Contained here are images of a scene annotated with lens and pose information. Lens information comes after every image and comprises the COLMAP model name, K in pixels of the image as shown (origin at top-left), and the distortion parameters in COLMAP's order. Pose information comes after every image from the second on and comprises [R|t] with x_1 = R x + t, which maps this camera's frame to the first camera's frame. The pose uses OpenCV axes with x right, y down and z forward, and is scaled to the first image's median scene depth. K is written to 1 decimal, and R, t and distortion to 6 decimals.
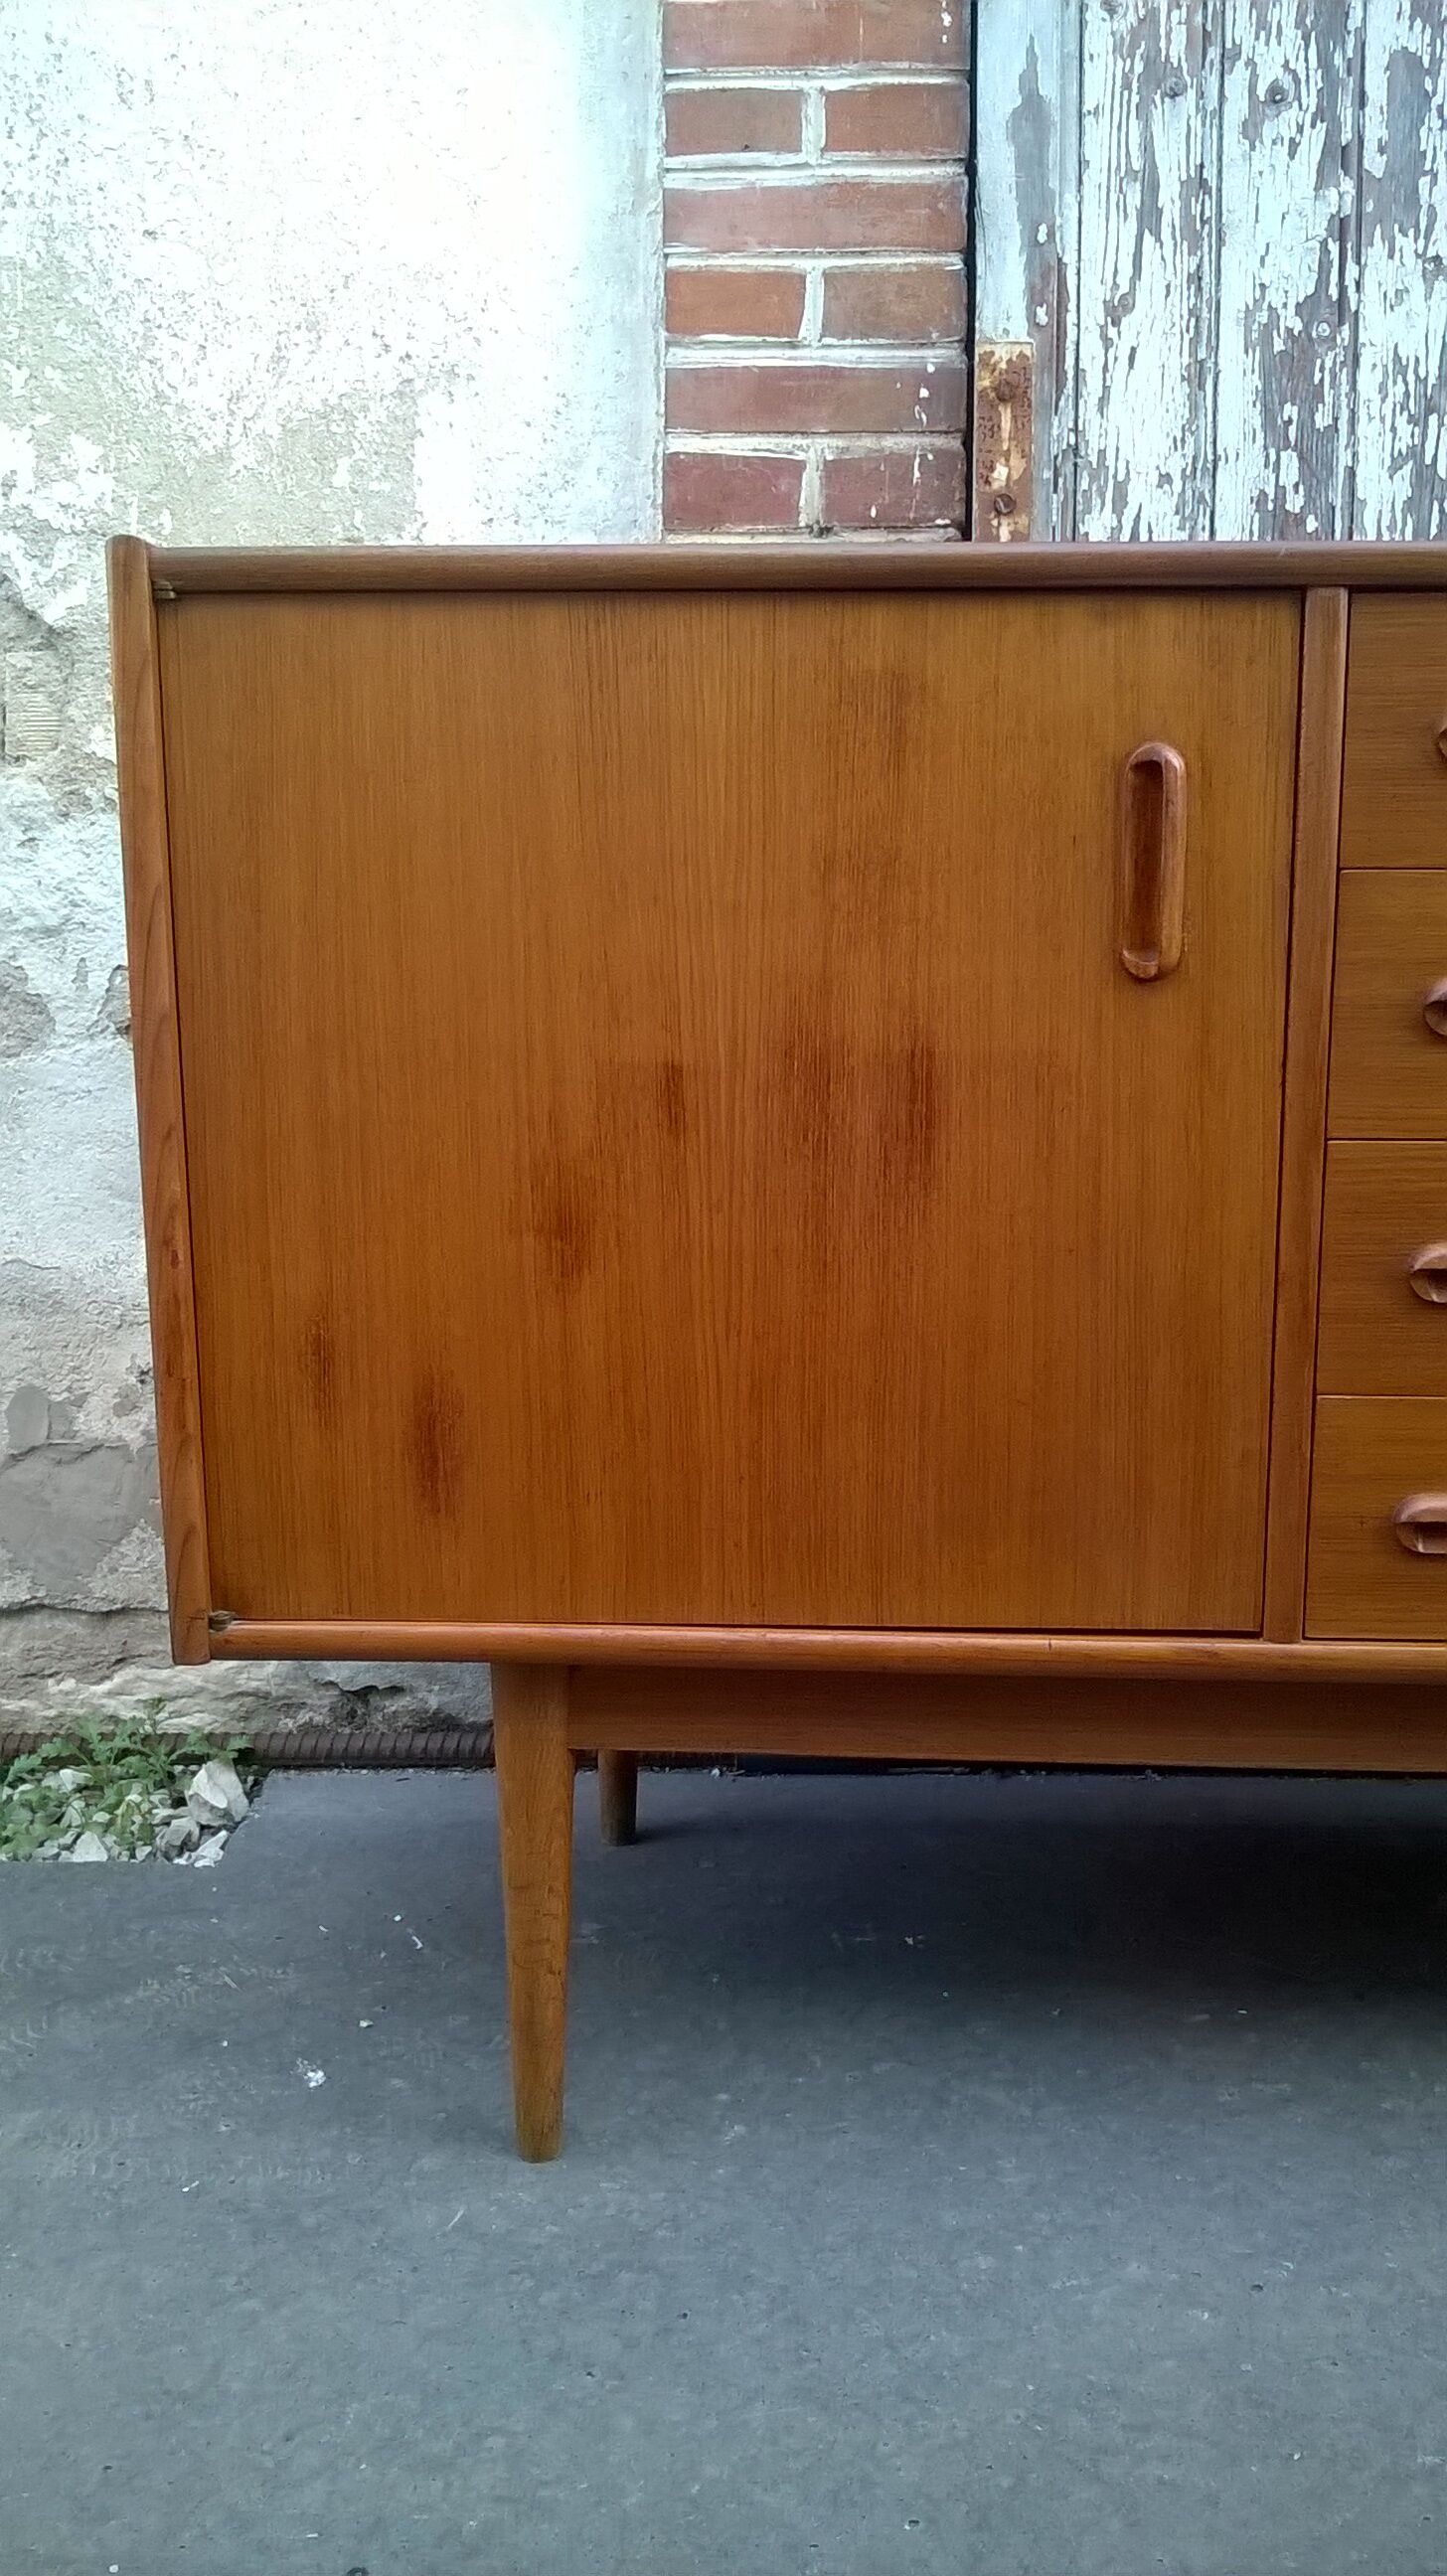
lens RADIAL K [[2279.8, 0, 742.7], [0, 2279.8, 1301.7], [0, 0, 1]] dist [0.023816, -0.152680]
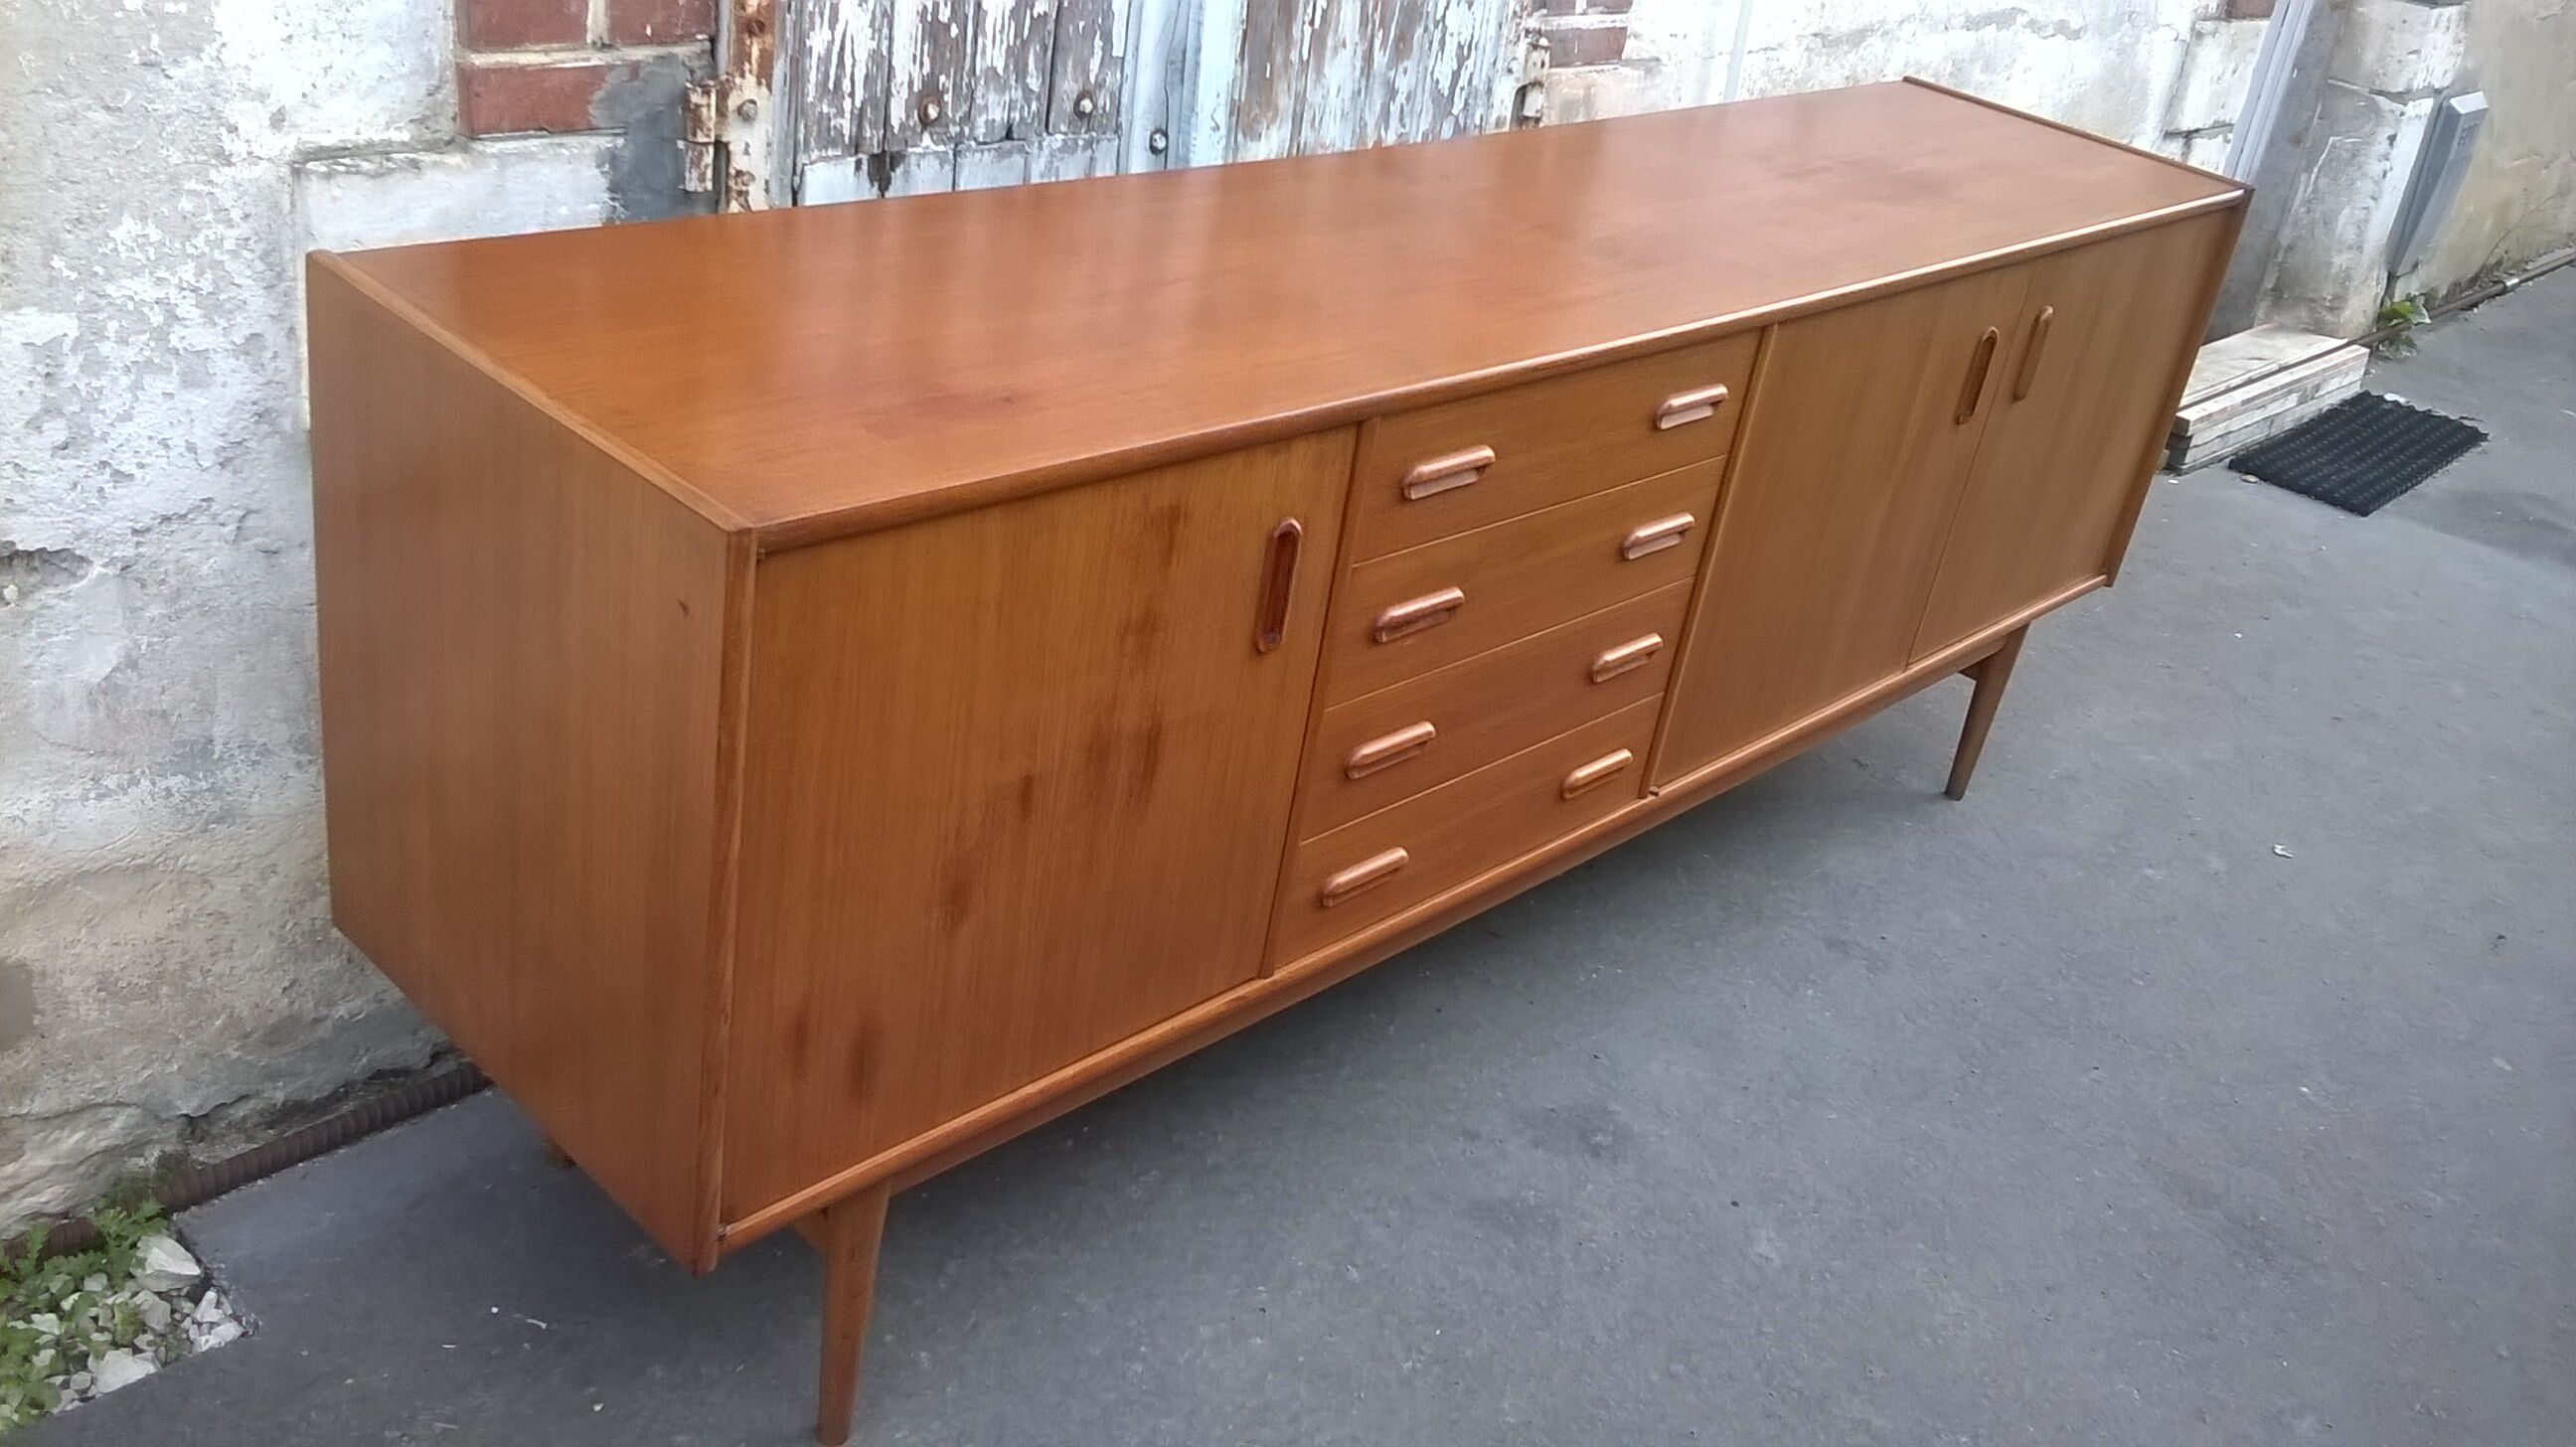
lens RADIAL K [[2263.7, 0, 1319.4], [0, 2263.7, 700.0], [0, 0, 1]] dist [0.055458, -0.208662]
pose [[0.633235, -0.258055, 0.729672, -0.643932], [-0.016995, 0.937914, 0.346451, -0.441630], [-0.773773, -0.231785, 0.589535, 0.022570]]
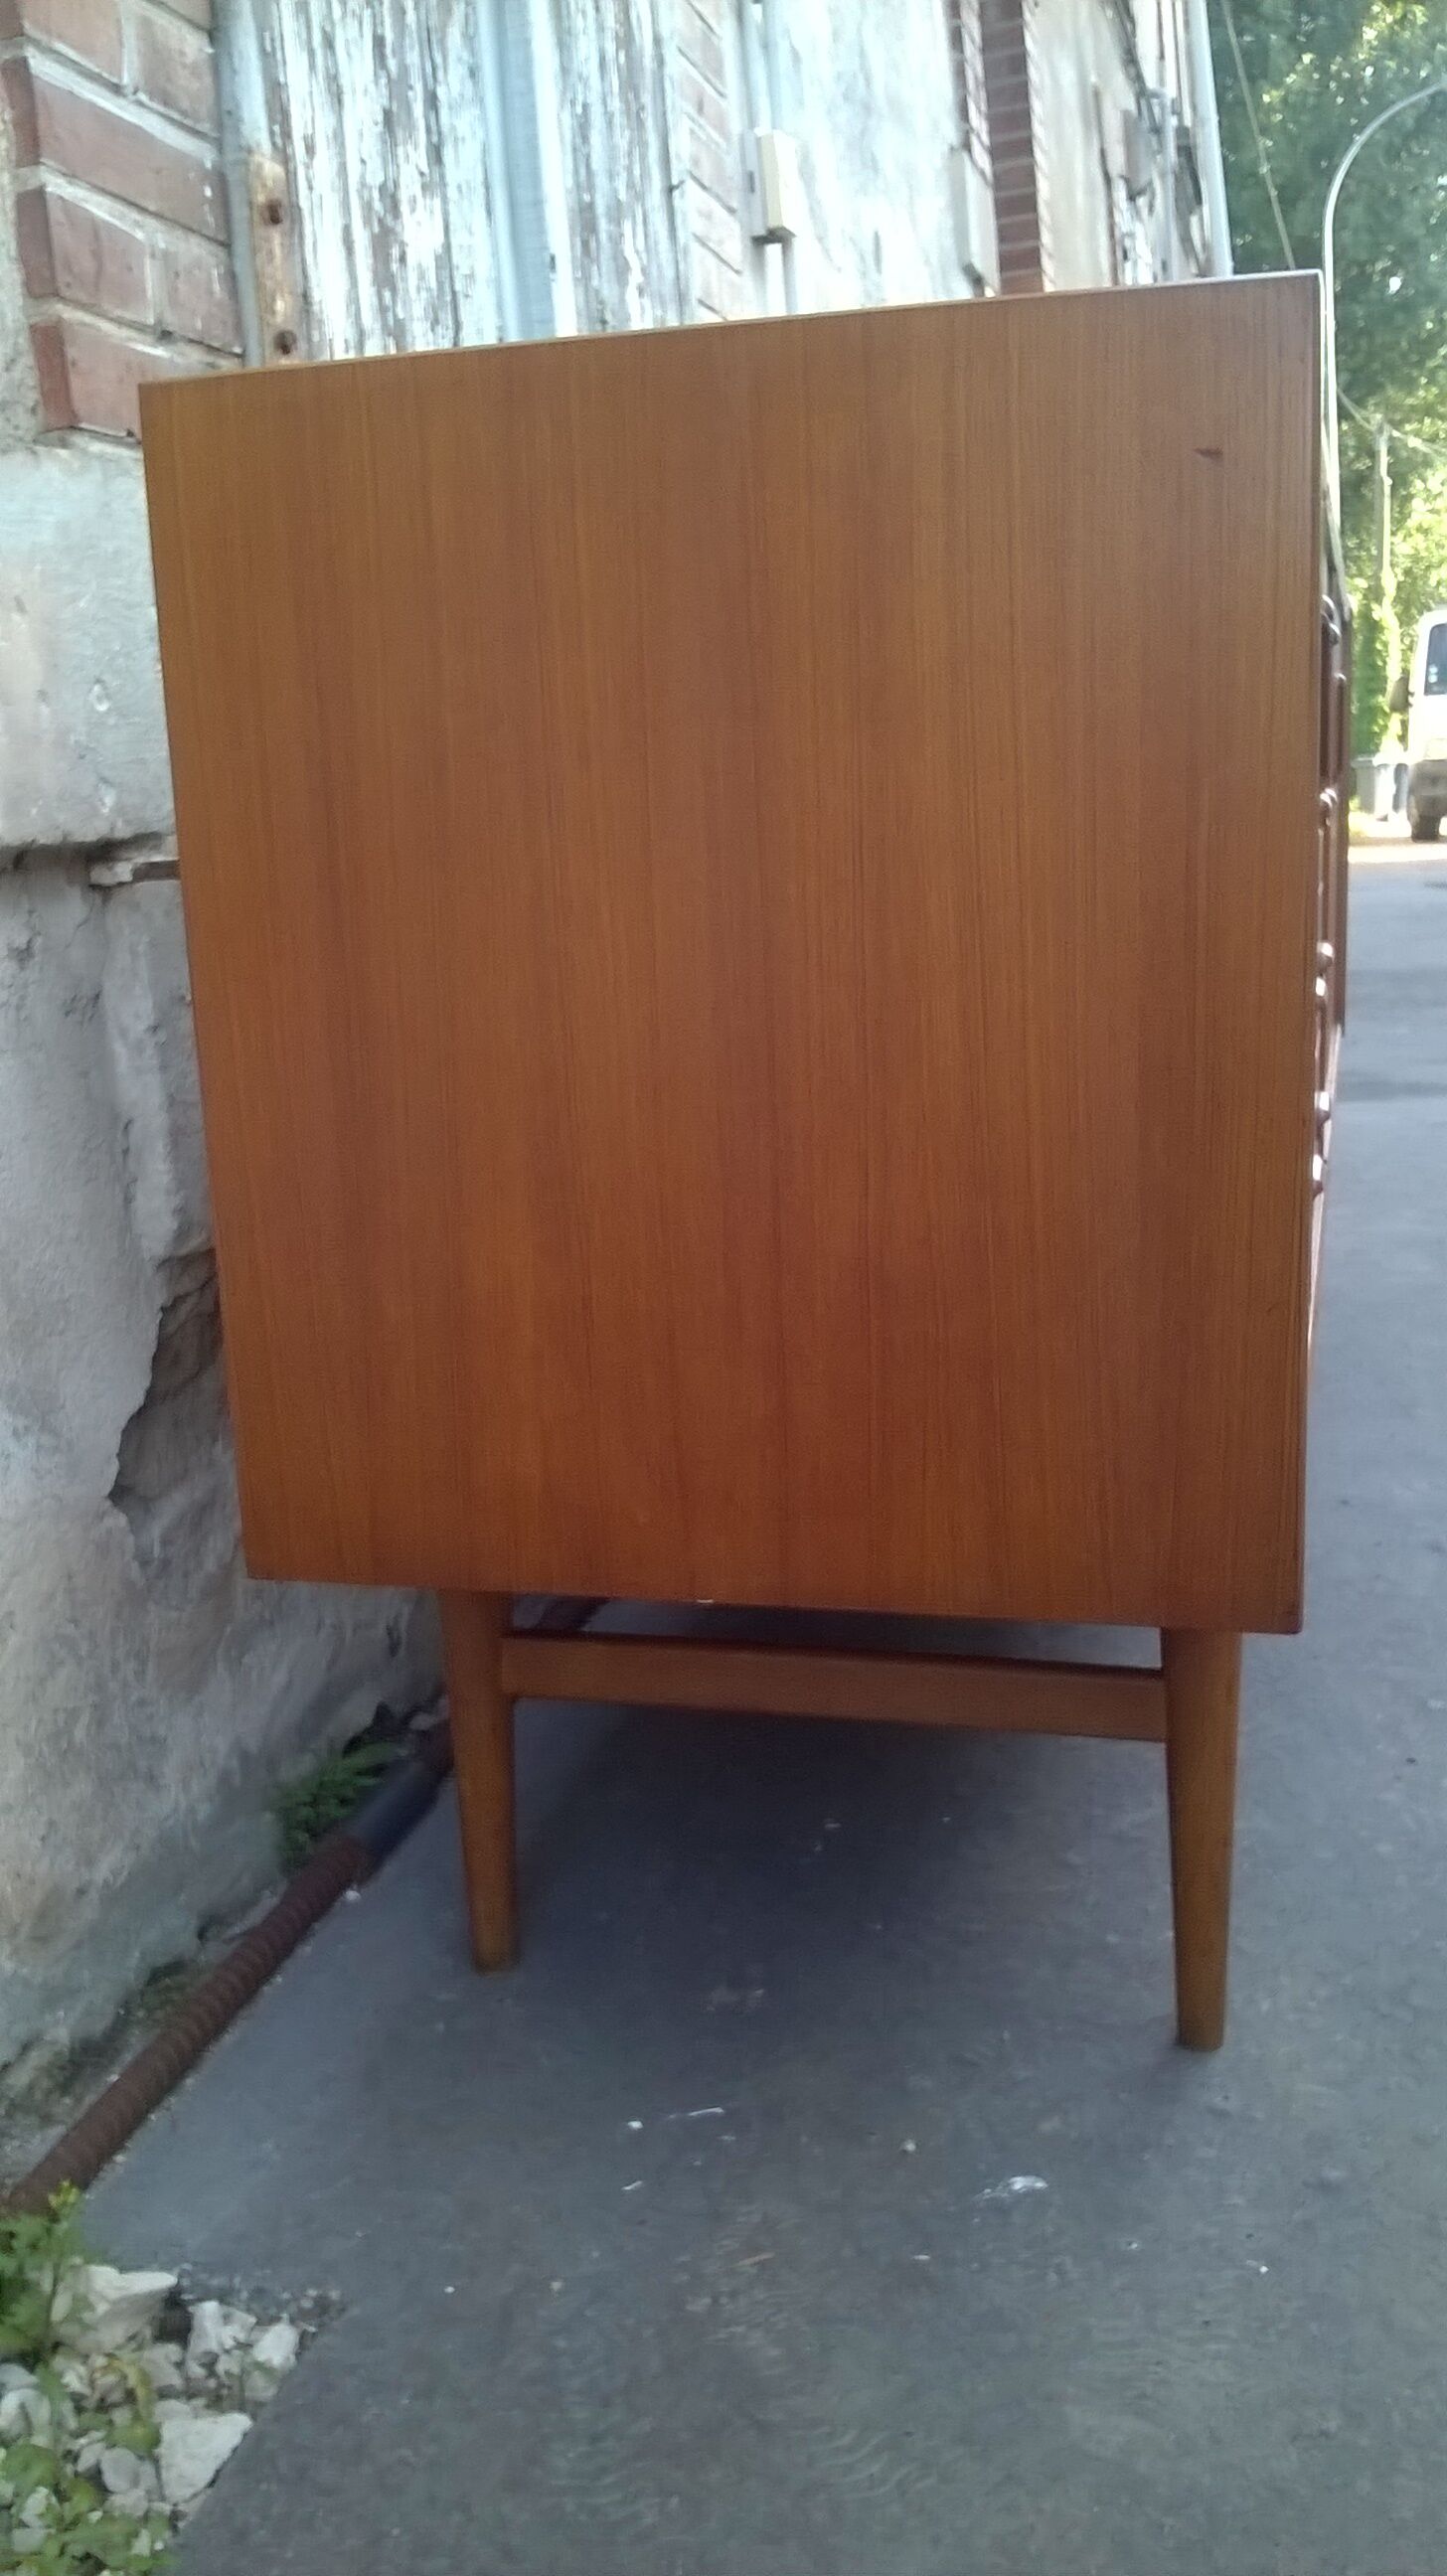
lens RADIAL K [[2290.7, 0, 737.7], [0, 2290.7, 1299.7], [0, 0, 1]] dist [0.012079, -0.130060]
pose [[0.208434, -0.219156, 0.953166, -0.777396], [0.230191, 0.958186, 0.169974, -0.109597], [-0.950562, 0.183982, 0.250166, 0.697436]]
